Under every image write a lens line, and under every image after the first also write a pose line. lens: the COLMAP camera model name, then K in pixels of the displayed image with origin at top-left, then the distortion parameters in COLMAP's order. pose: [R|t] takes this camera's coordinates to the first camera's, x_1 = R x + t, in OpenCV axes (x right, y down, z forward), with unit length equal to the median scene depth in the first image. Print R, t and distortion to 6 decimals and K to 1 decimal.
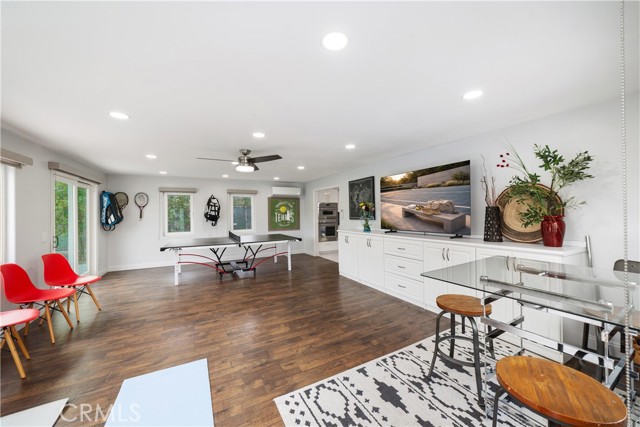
lens RADIAL K [[245.3, 0, 323.3], [0, 245.3, 210.3], [0, 0, 1]] dist [-0.000139, 0.000436]
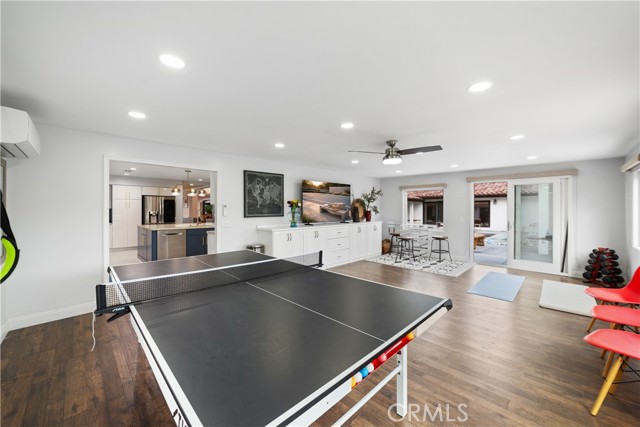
lens RADIAL K [[245.3, 0, 323.3], [0, 245.3, 210.3], [0, 0, 1]] dist [-0.000139, 0.000436]
pose [[-0.280859, 0.002435, 0.959746, -1.035810], [-0.006744, 0.999967, -0.004511, 0.020858], [-0.959725, -0.007740, -0.280834, 1.385481]]
